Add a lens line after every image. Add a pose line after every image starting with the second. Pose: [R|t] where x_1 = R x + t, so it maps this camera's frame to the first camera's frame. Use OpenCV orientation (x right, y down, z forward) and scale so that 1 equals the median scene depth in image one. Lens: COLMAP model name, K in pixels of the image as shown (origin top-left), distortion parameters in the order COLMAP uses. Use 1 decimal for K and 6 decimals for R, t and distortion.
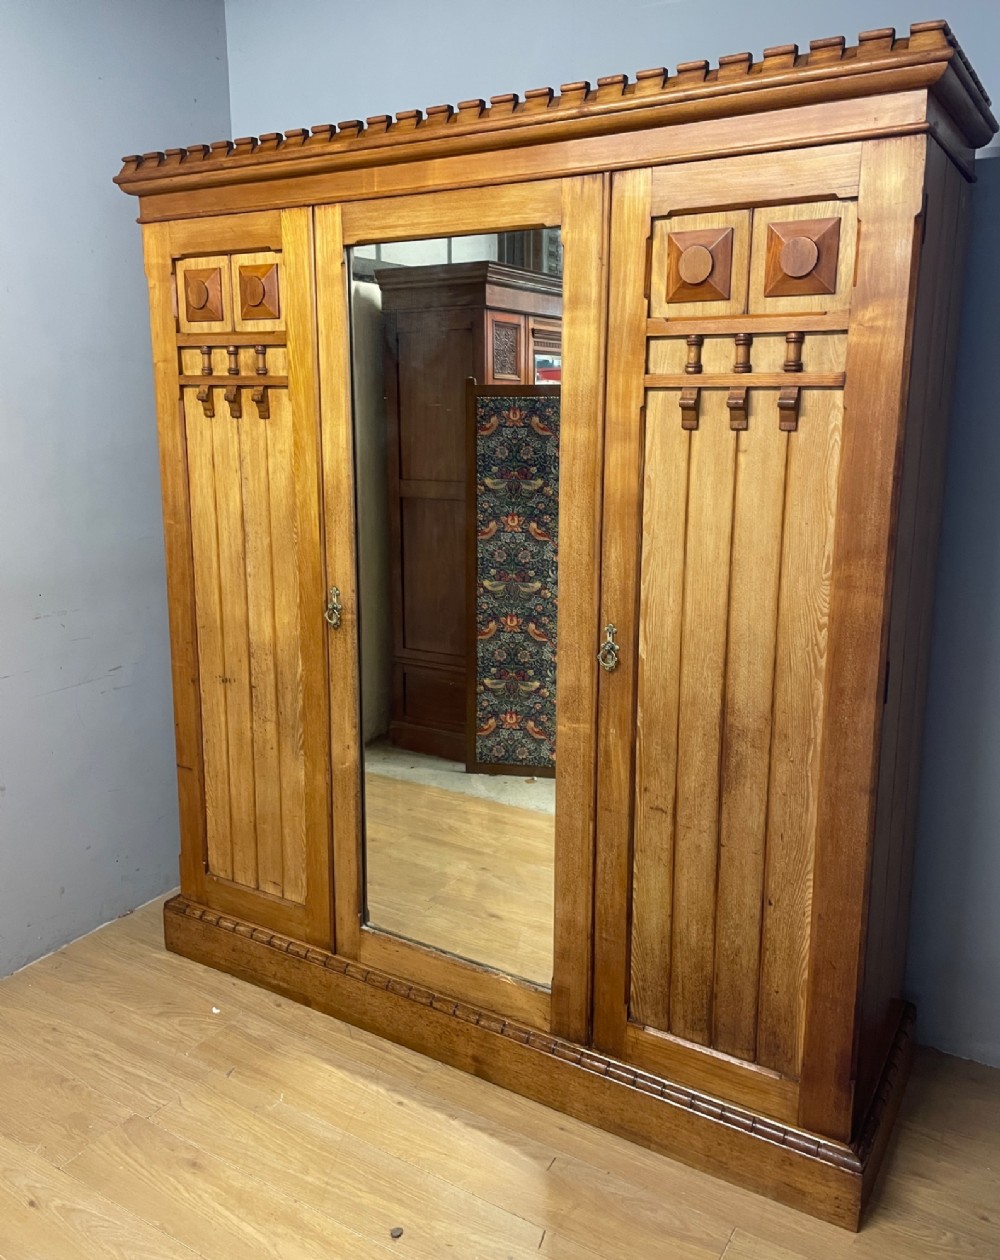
lens RADIAL K [[1006.7, 0, 502.1], [0, 1006.7, 583.2], [0, 0, 1]] dist [0.090937, -0.107445]
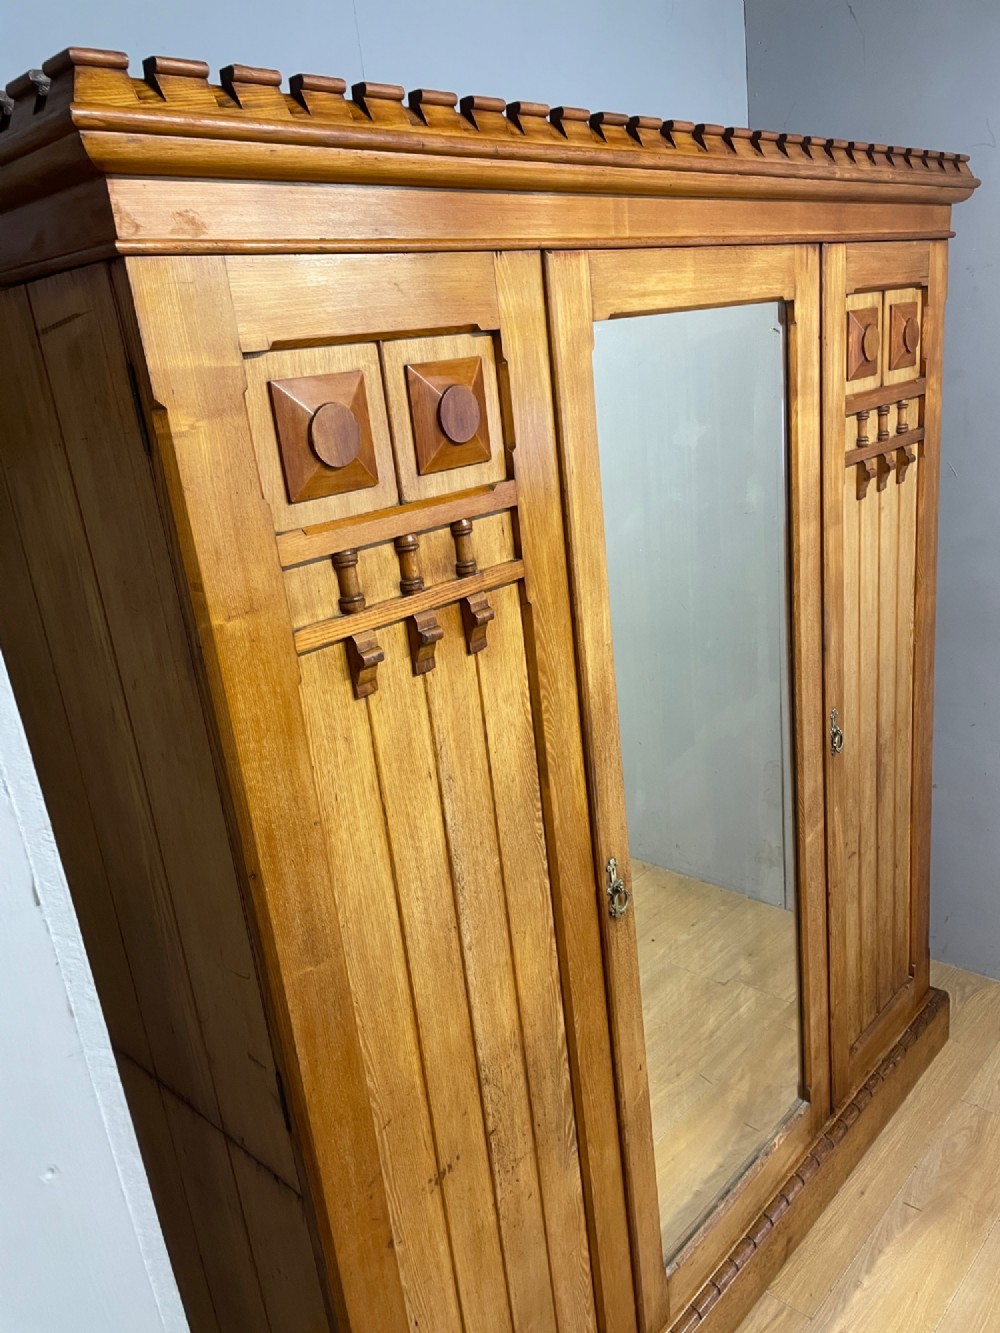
lens RADIAL K [[1005.1, 0, 491.3], [0, 1005.1, 665.1], [0, 0, 1]] dist [0.089813, -0.111406]
pose [[0.214205, -0.316761, 0.924001, -0.858582], [0.288181, 0.924346, 0.250073, -0.340314], [-0.933310, 0.212713, 0.289284, 1.009516]]
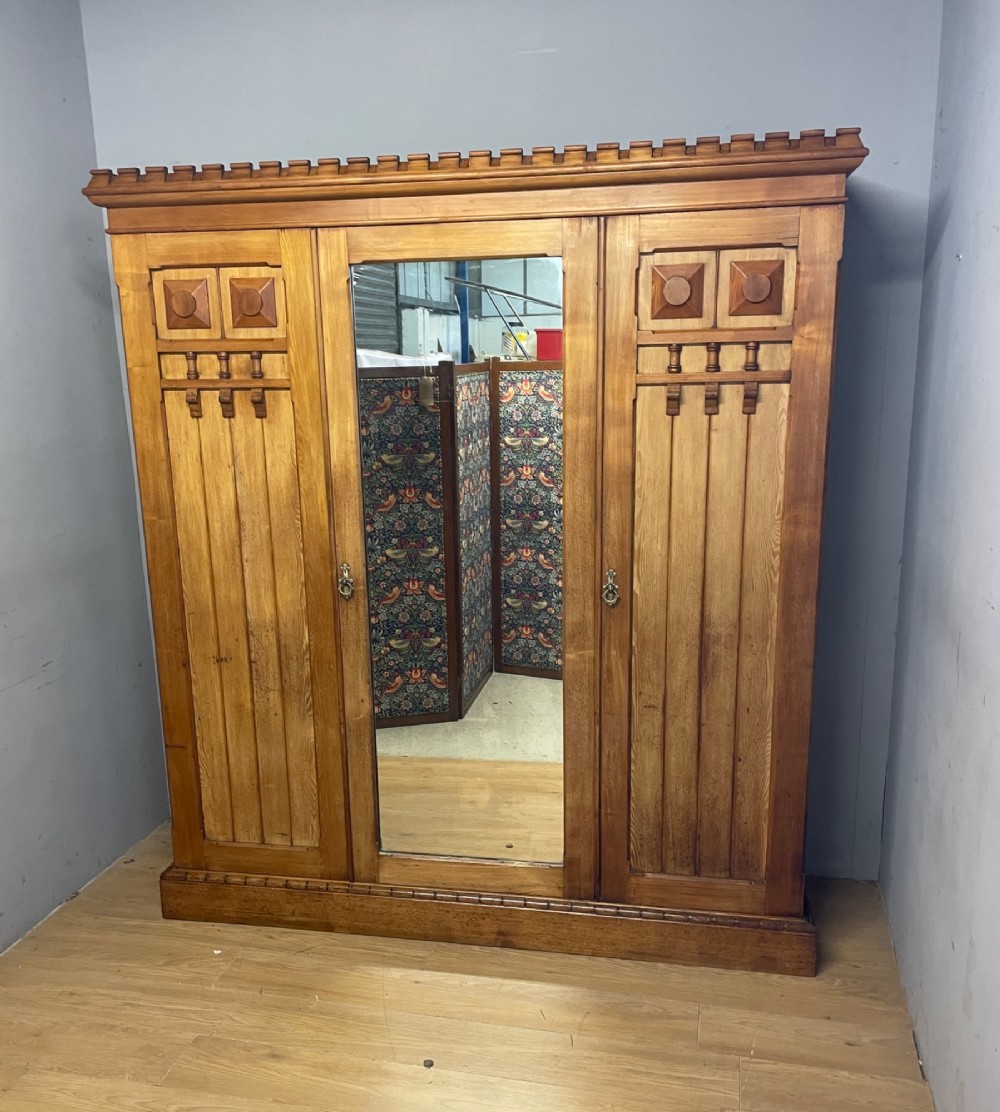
lens RADIAL K [[1092.1, 0, 480.2], [0, 1092.1, 618.3], [0, 0, 1]] dist [0.069295, 0.000000]
pose [[0.940352, -0.107484, 0.322778, -0.502939], [0.087674, 0.993296, 0.075343, -0.016762], [-0.328713, -0.042550, 0.943471, -0.262113]]
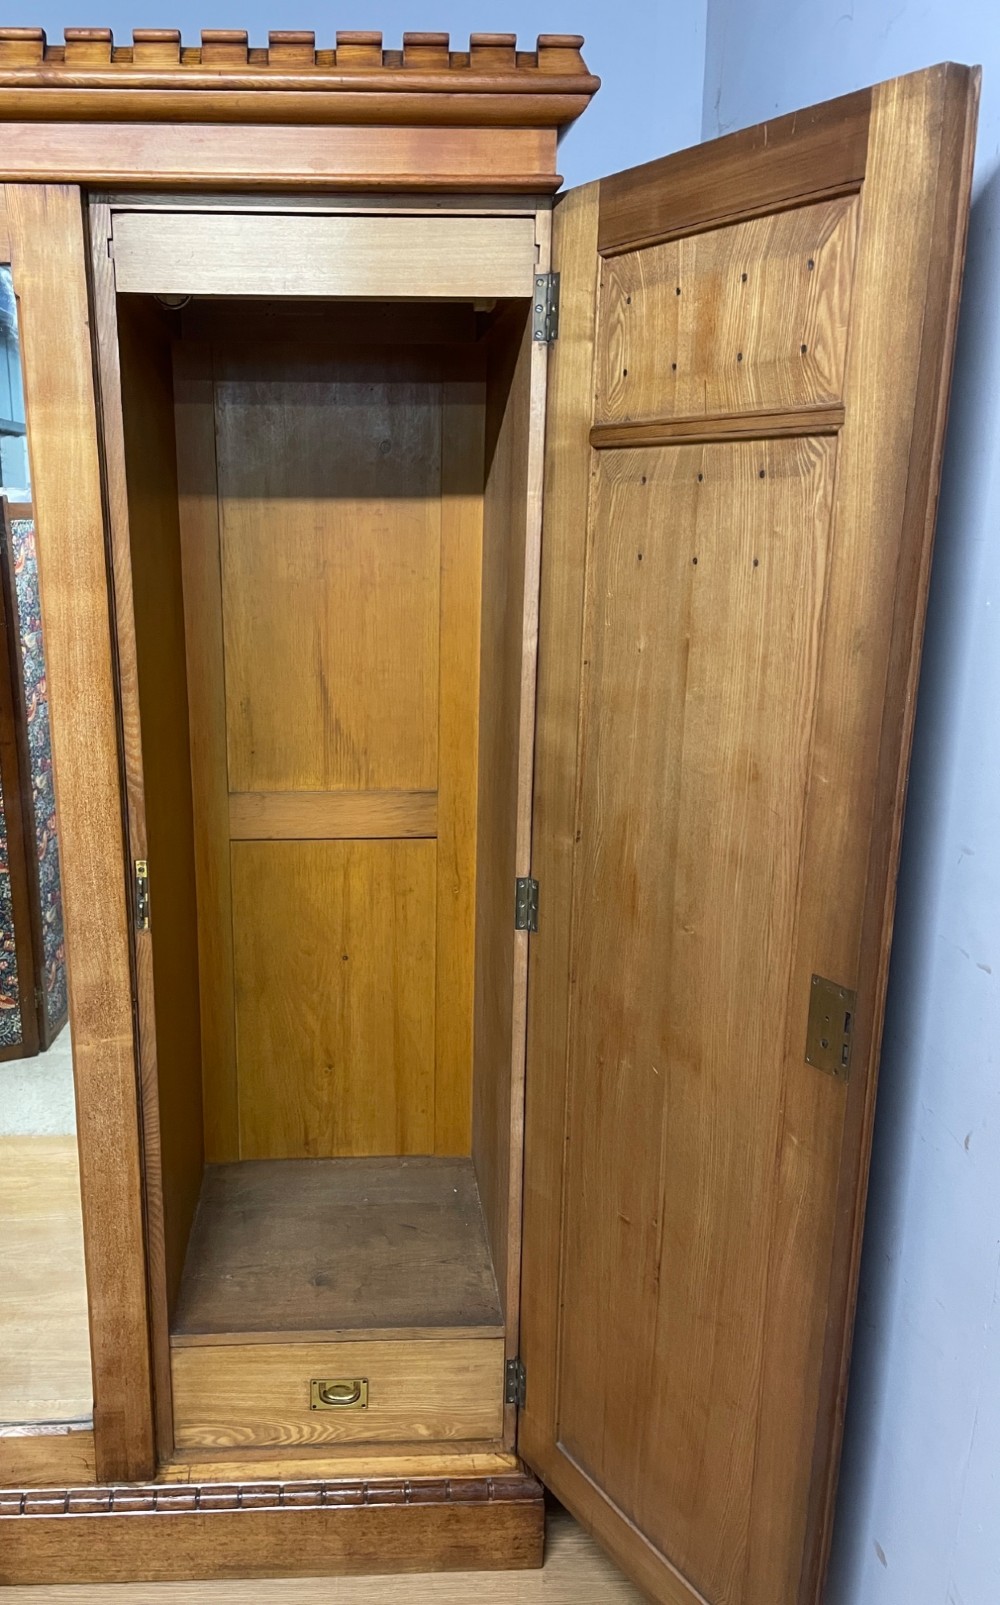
lens RADIAL K [[1239.6, 0, 400.5], [0, 1239.6, 807.3], [0, 0, 1]] dist [0.076458, -0.086016]
pose [[0.834206, -0.139484, 0.533522, -0.188428], [0.105120, 0.989964, 0.094454, -0.069985], [-0.541342, -0.022710, 0.840496, 0.215894]]
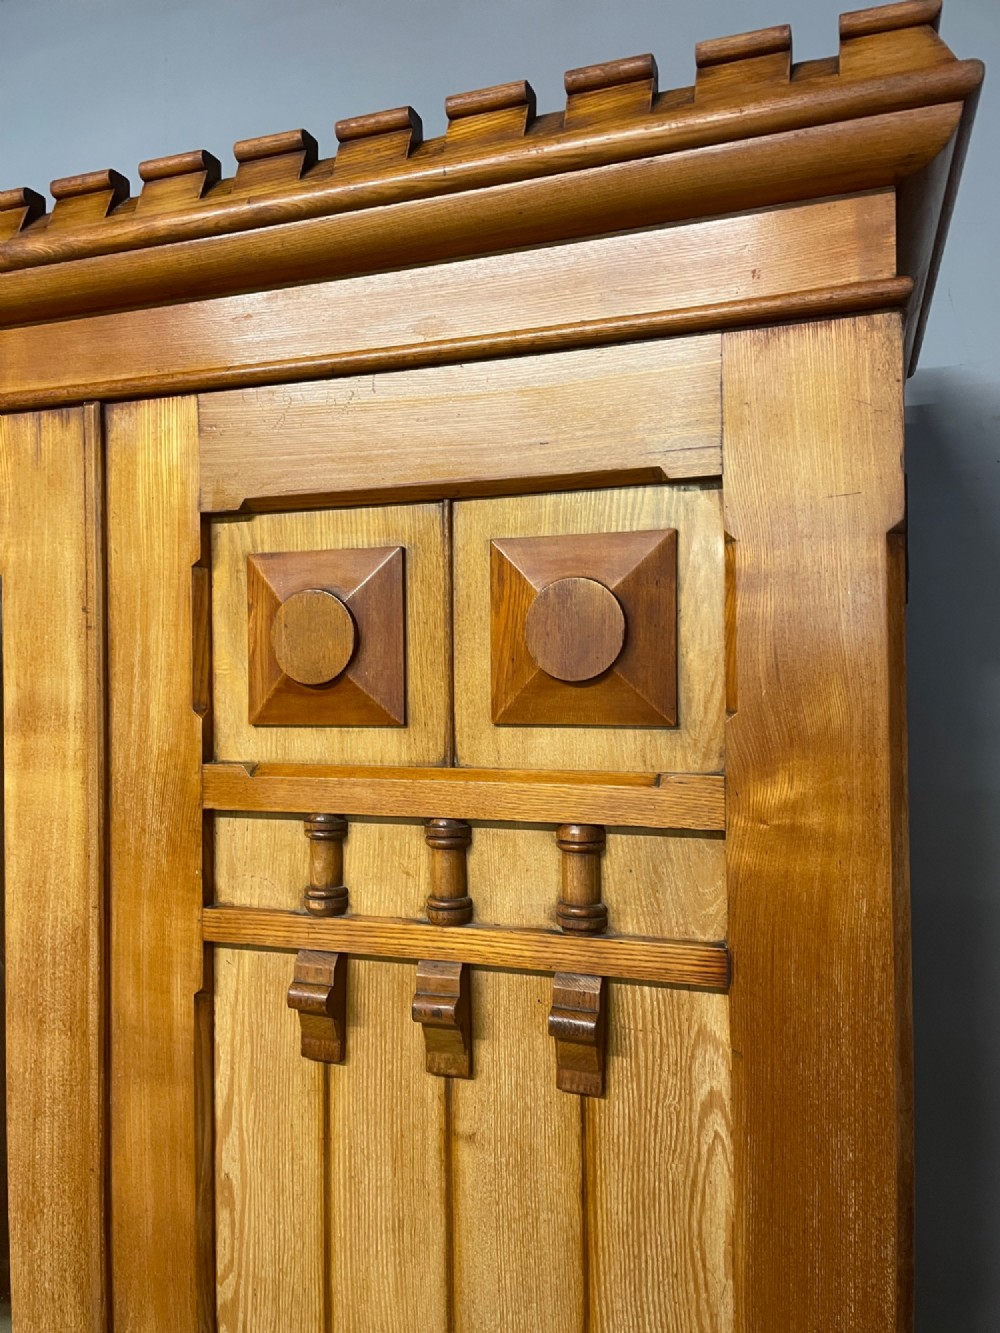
lens RADIAL K [[1005.1, 0, 493.9], [0, 1005.1, 665.4], [0, 0, 1]] dist [0.089813, -0.111406]
pose [[0.978678, -0.014415, 0.204896, 0.159547], [0.052891, 0.981582, -0.183576, -0.205496], [-0.198476, 0.190499, 0.961414, 0.560873]]
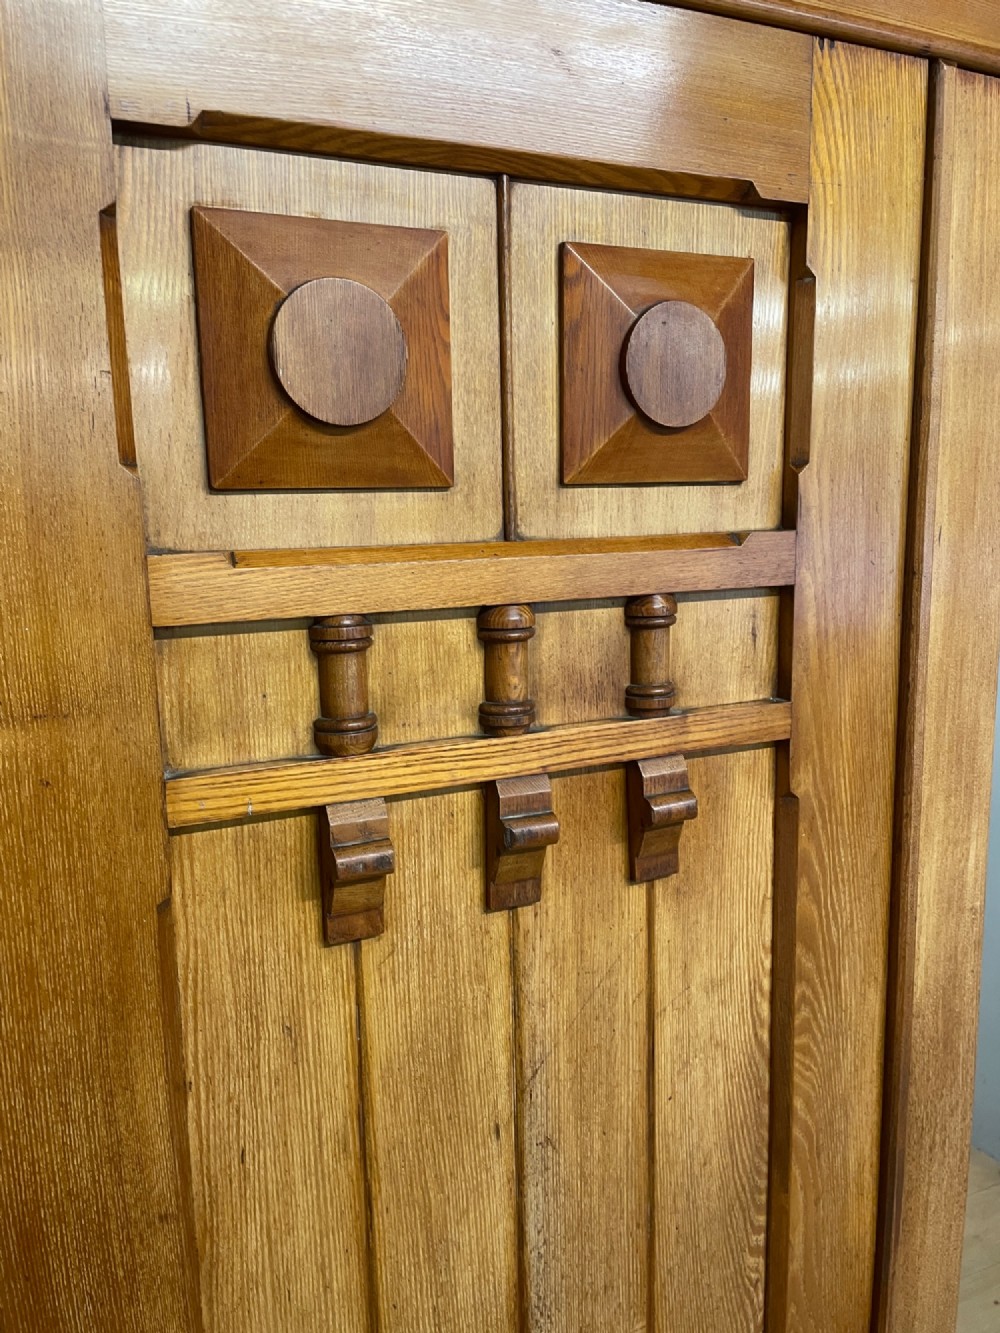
lens RADIAL K [[1005.1, 0, 481.6], [0, 1005.1, 652.6], [0, 0, 1]] dist [0.089813, -0.111406]
pose [[0.569145, -0.144836, 0.809380, -0.536390], [0.175247, 0.983113, 0.052694, -0.283103], [-0.803344, 0.111851, 0.584916, 1.057784]]
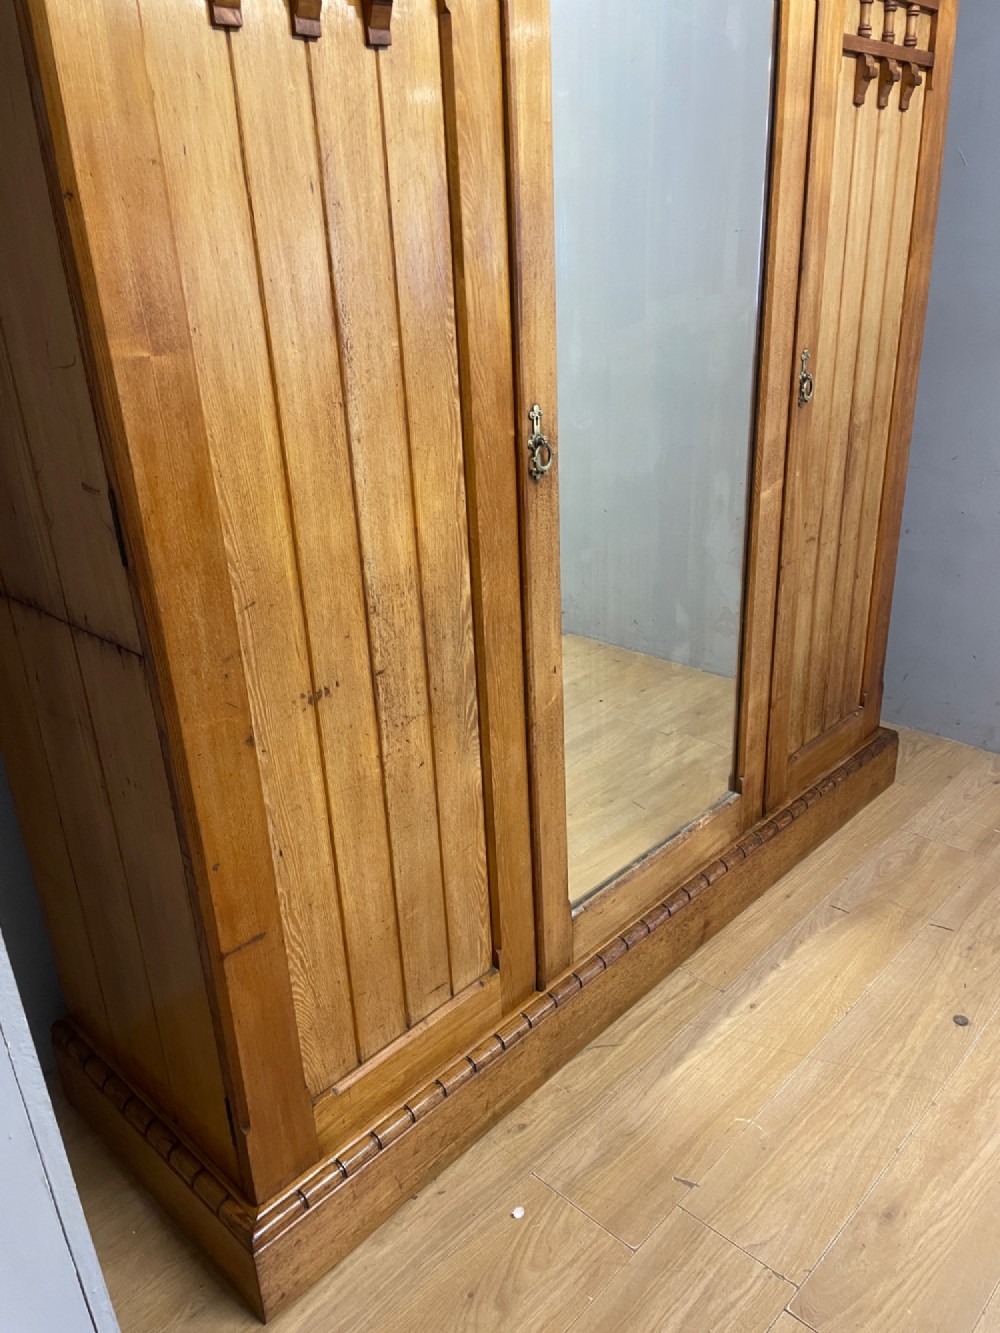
lens RADIAL K [[1005.1, 0, 489.3], [0, 1005.1, 666.7], [0, 0, 1]] dist [0.089813, -0.111406]
pose [[0.224993, -0.383171, 0.895856, -0.858657], [0.228230, 0.914576, 0.333859, -0.066387], [-0.947254, 0.129345, 0.293224, 1.030205]]
